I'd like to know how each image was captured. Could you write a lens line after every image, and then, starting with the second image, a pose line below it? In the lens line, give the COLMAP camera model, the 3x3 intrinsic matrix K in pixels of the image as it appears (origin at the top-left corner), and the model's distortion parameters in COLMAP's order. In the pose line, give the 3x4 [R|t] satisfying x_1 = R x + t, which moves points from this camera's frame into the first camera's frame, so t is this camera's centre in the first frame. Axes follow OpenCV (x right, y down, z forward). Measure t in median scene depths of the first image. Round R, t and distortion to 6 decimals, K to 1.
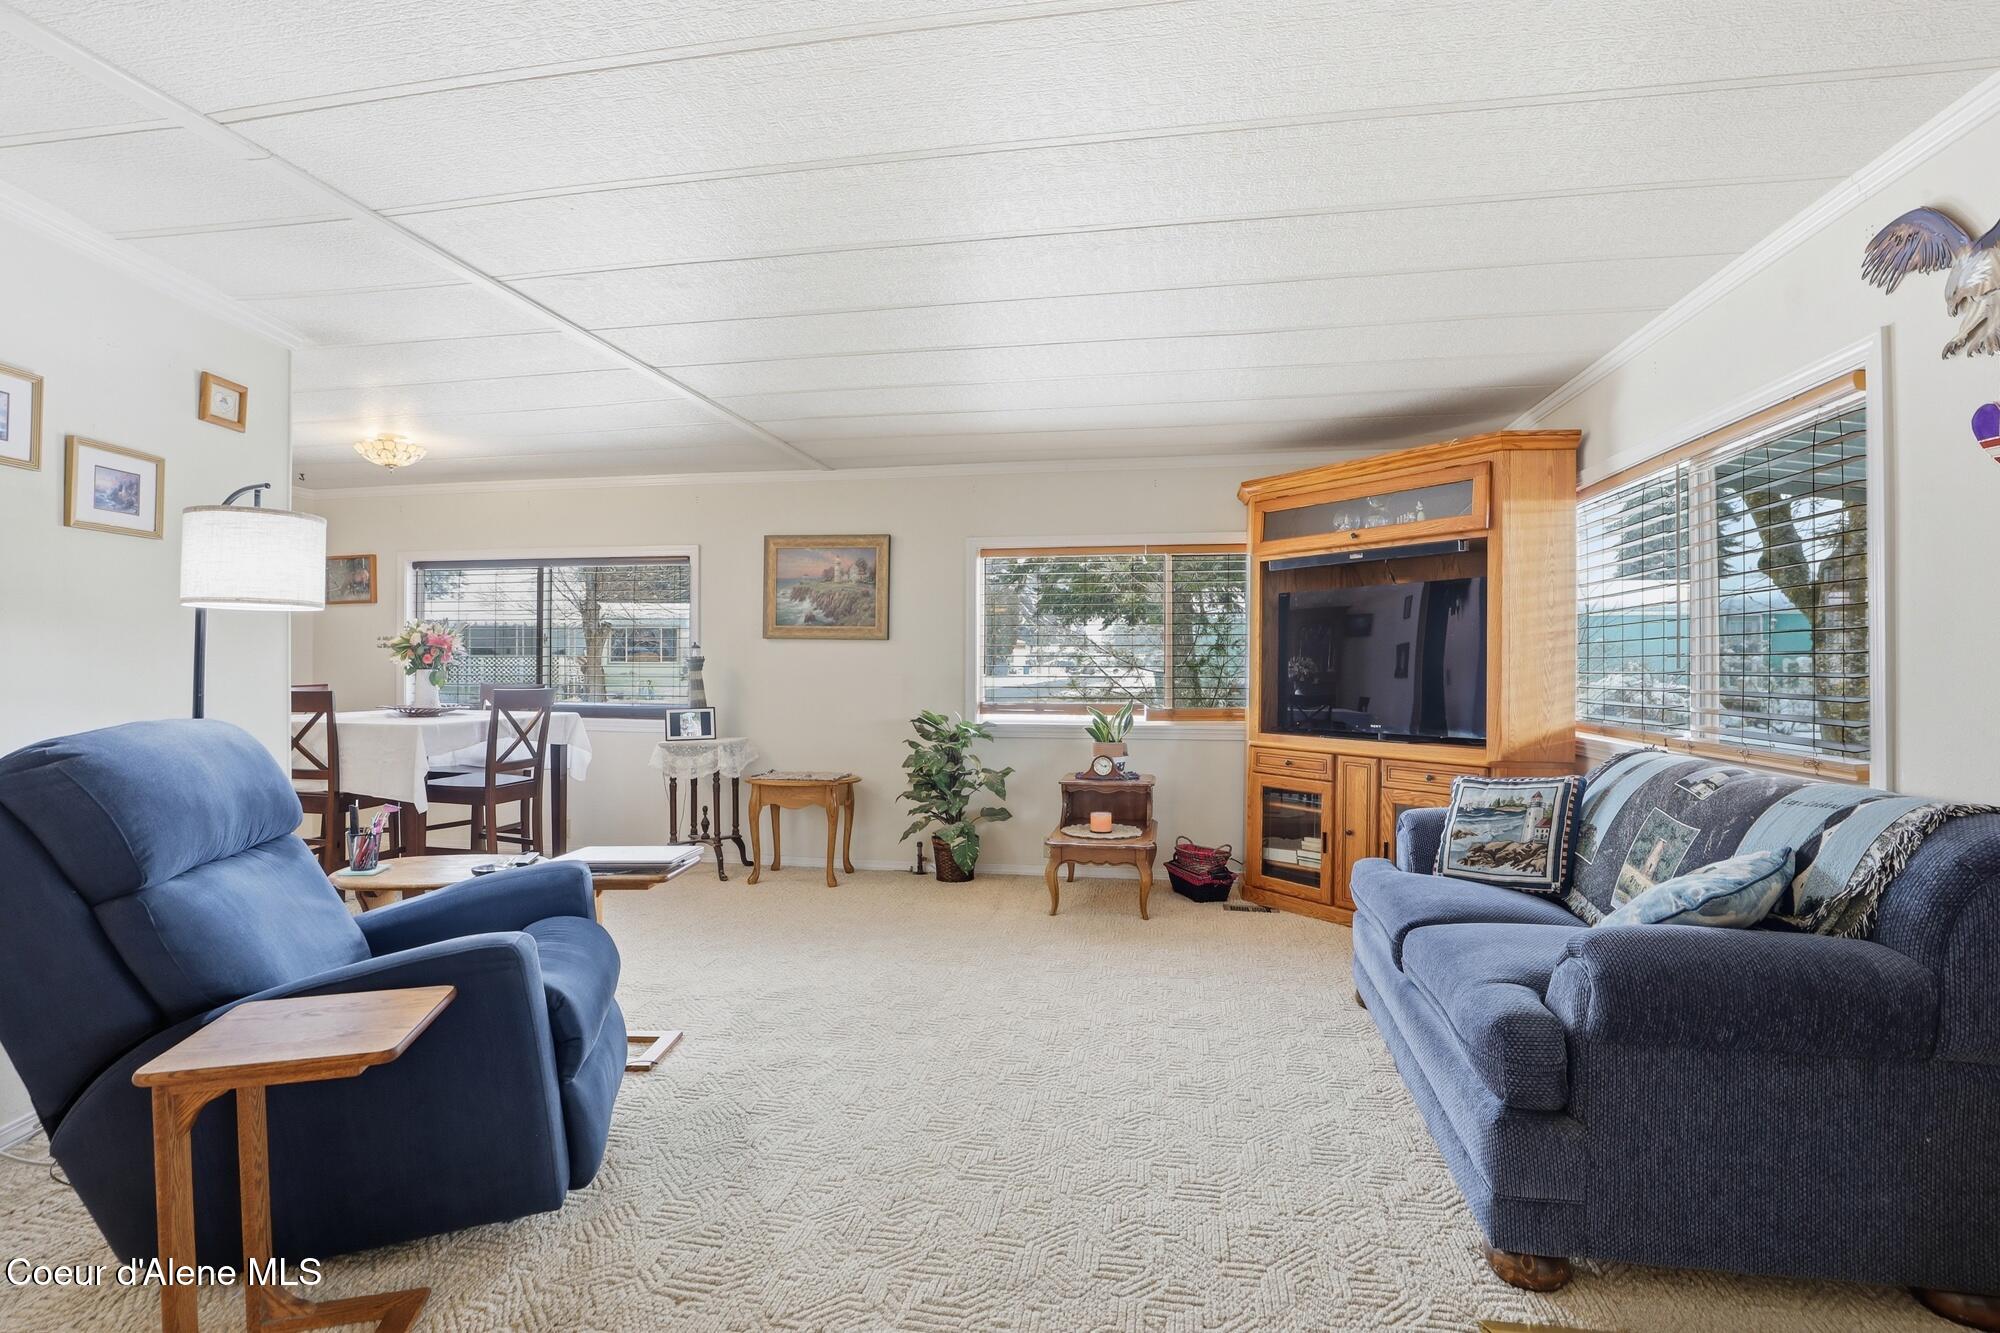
lens RADIAL K [[930.0, 0, 1009.5], [0, 930.0, 659.6], [0, 0, 1]] dist [-0.027553, 0.000827]
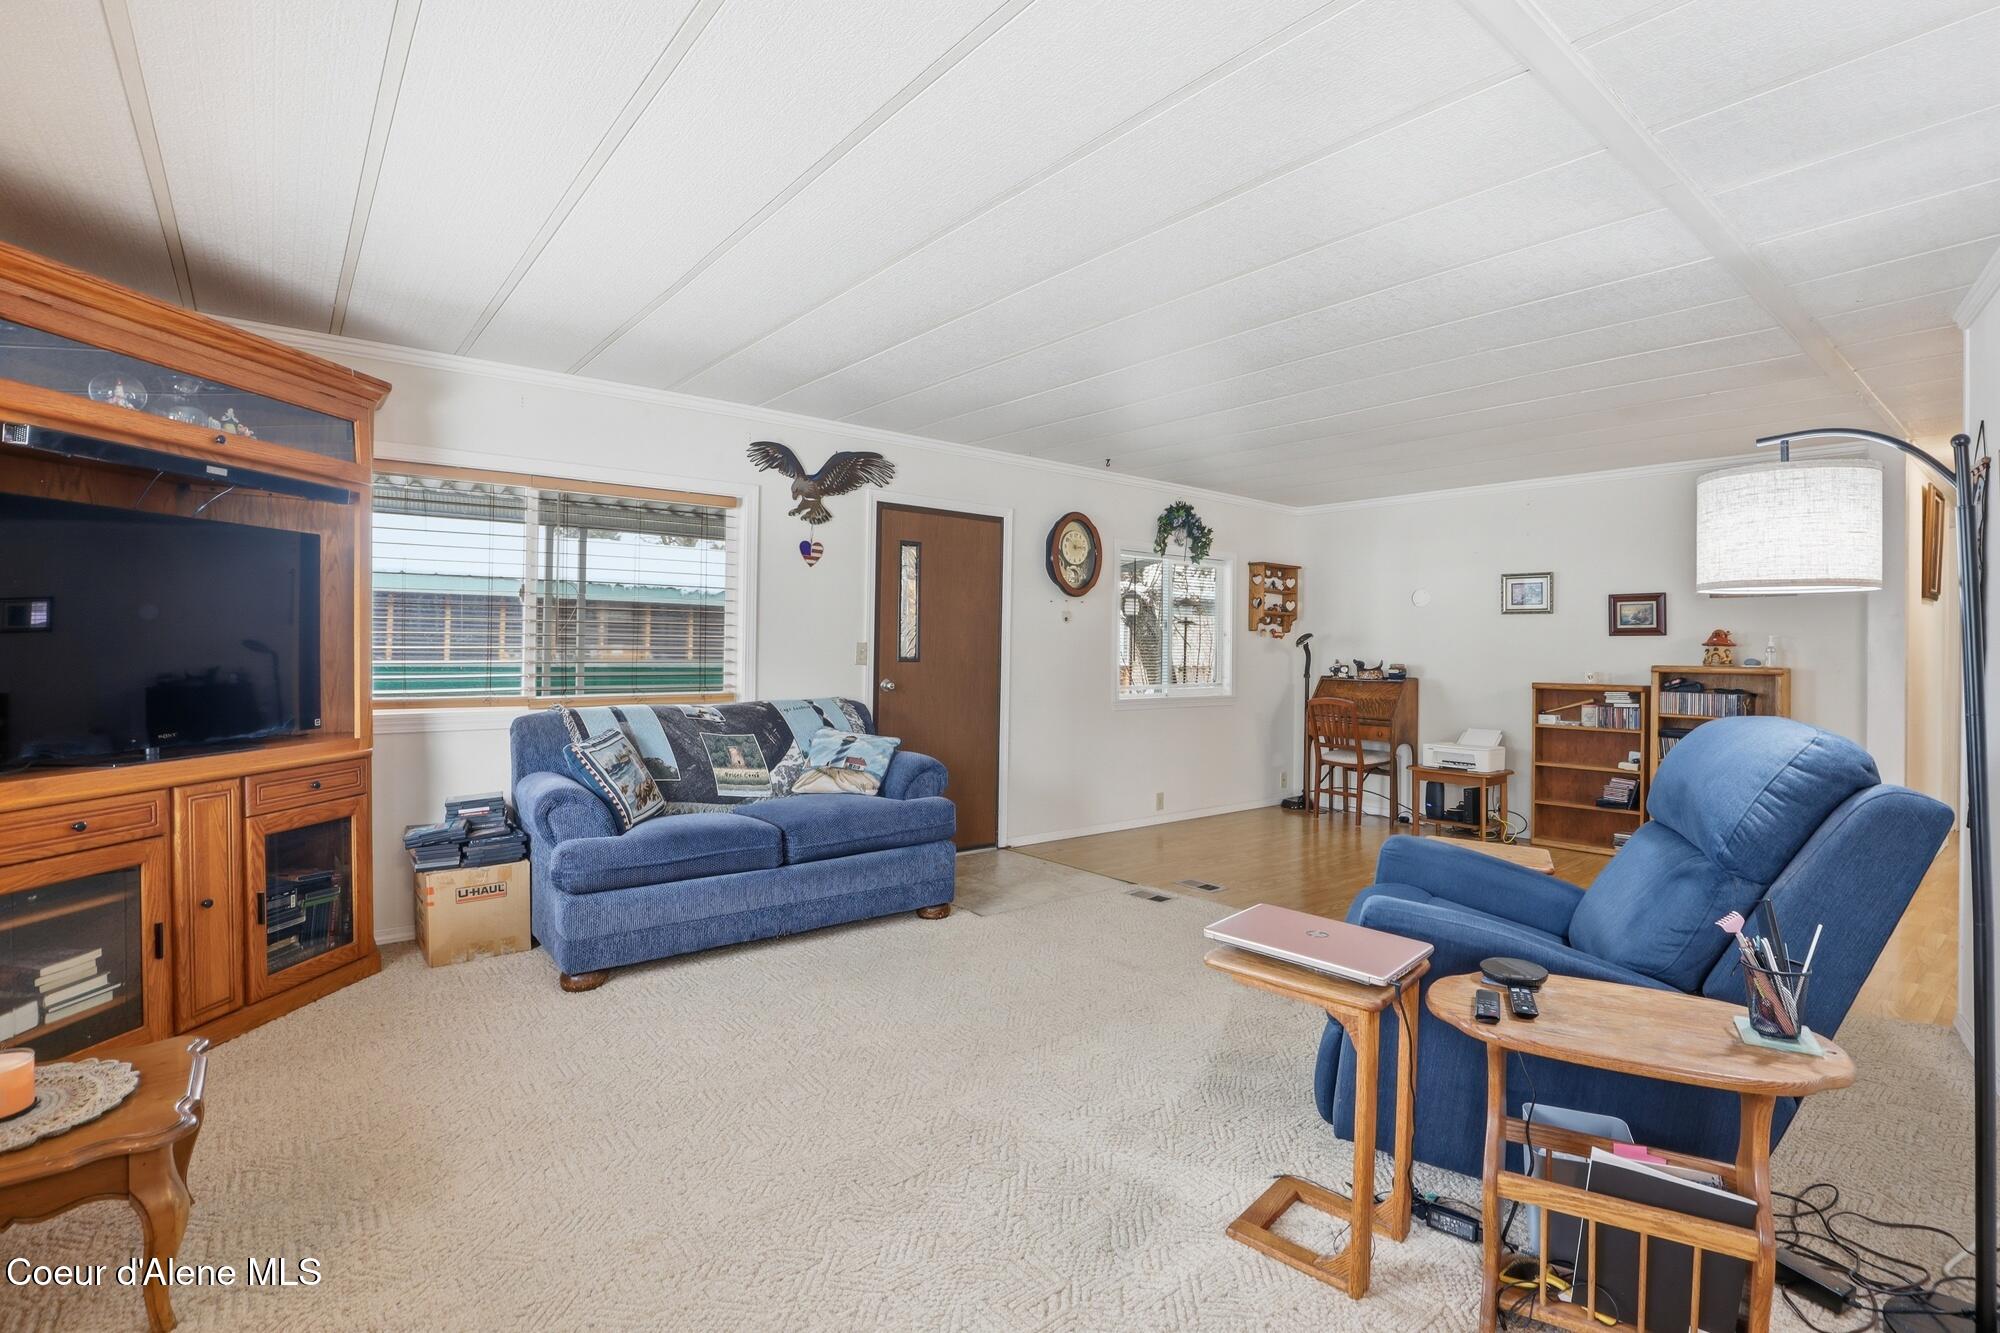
lens RADIAL K [[916.8, 0, 1026.1], [0, 916.8, 657.5], [0, 0, 1]] dist [-0.022815, 0.001516]
pose [[-0.764886, -0.018995, 0.643886, -0.415789], [-0.016098, 0.999817, 0.010373, 0.002408], [-0.643965, -0.002432, -0.765051, 1.018442]]
